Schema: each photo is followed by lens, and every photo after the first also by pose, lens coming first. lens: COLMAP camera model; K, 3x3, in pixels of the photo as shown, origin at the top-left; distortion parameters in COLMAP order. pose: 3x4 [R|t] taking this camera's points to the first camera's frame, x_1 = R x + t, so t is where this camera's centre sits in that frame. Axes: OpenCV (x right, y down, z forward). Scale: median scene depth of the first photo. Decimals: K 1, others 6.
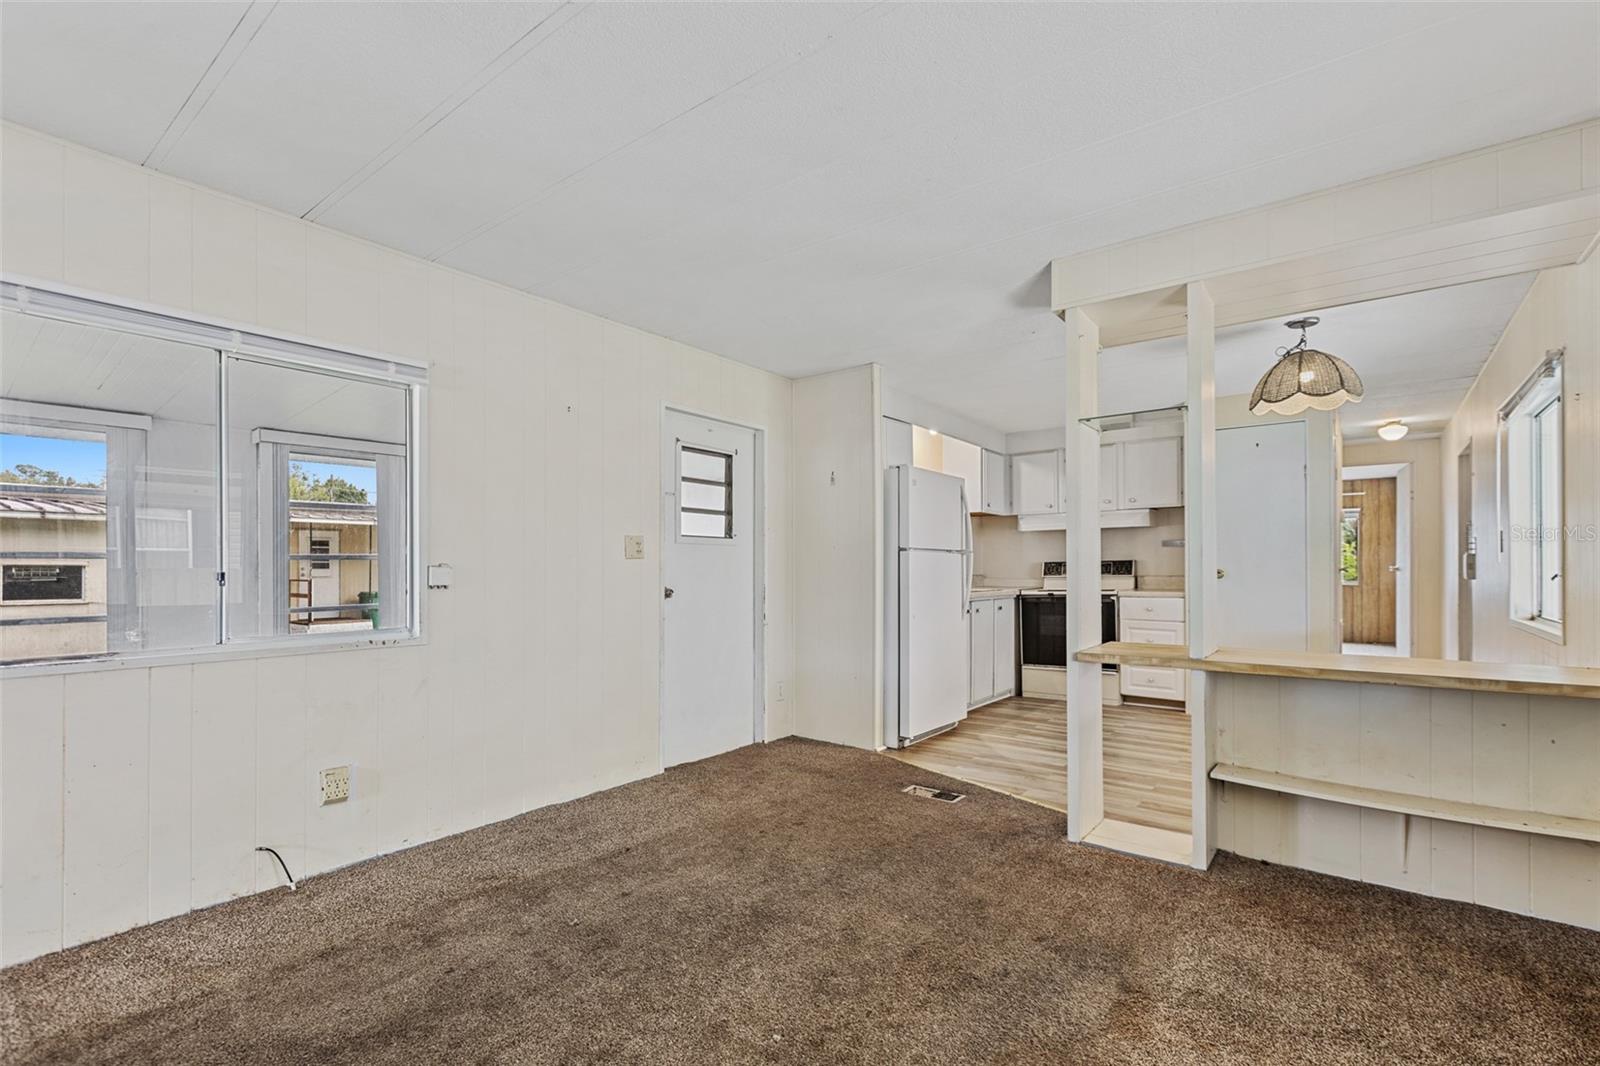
lens RADIAL K [[722.7, 0, 795.5], [0, 722.7, 561.7], [0, 0, 1]] dist [-0.000431, 0.000647]
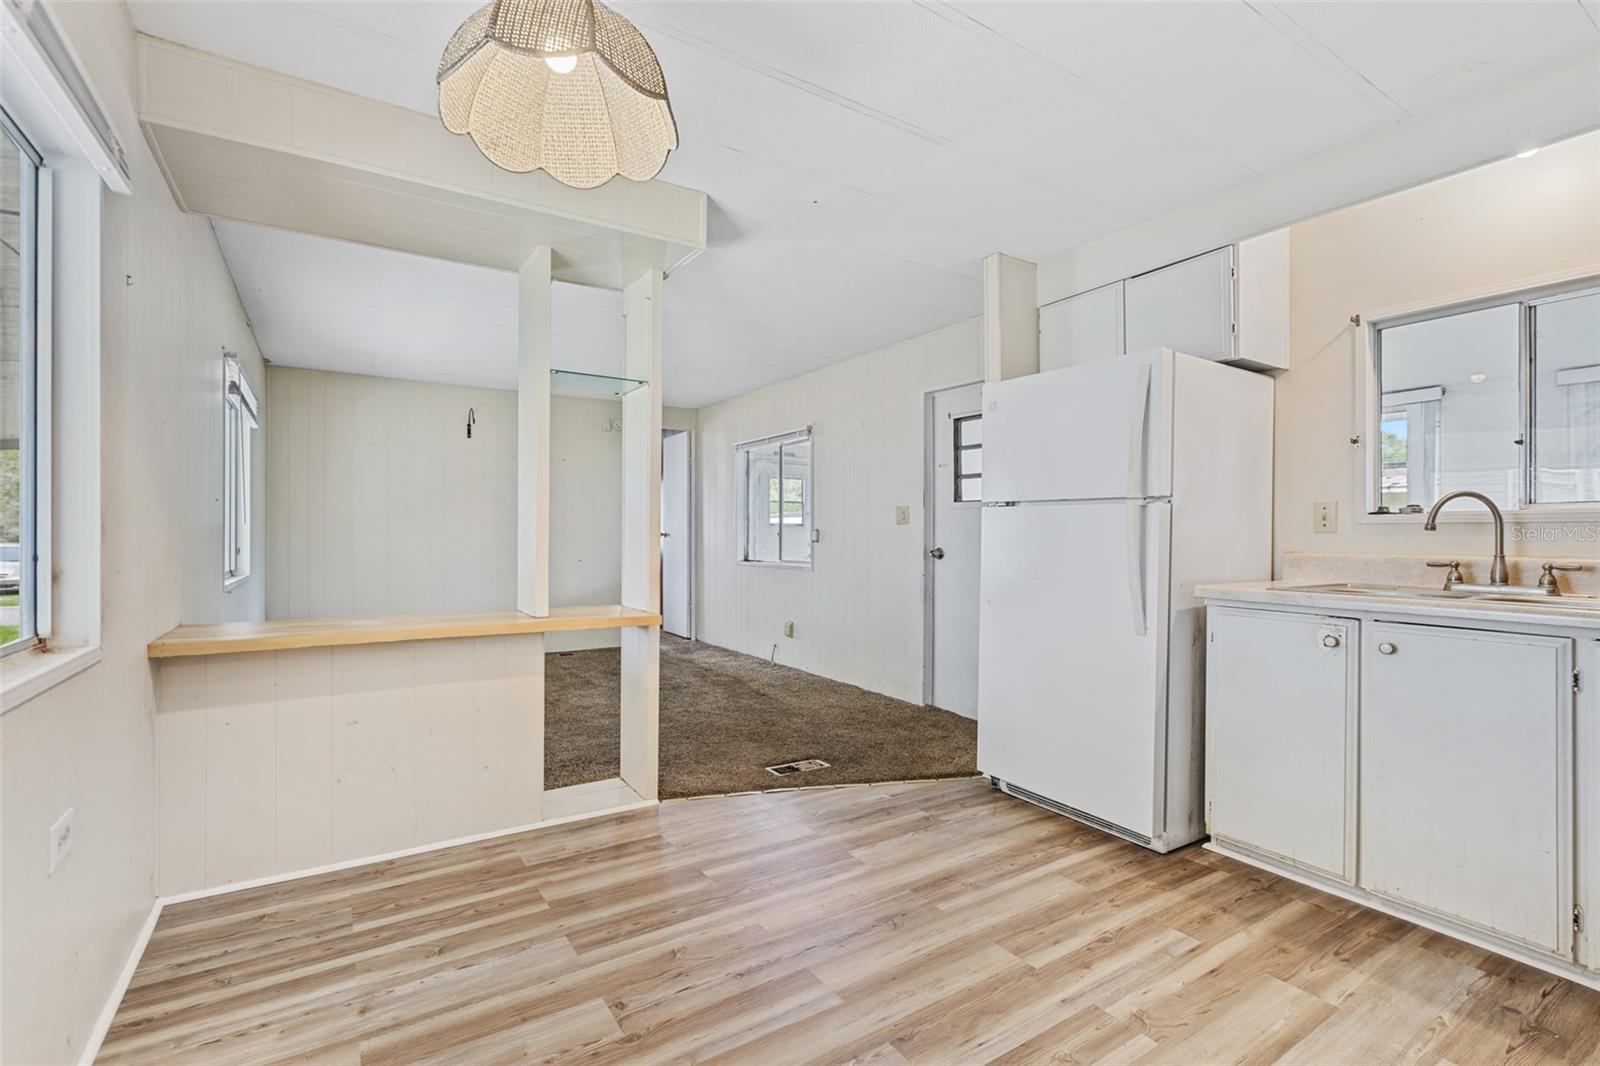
lens RADIAL K [[722.7, 0, 785.0], [0, 722.7, 538.0], [0, 0, 1]] dist [-0.000431, 0.000647]
pose [[-0.335525, 0.007440, -0.942002, 0.611110], [0.000880, 0.999971, 0.007584, 0.006971], [0.942031, 0.001716, -0.335522, 0.730507]]
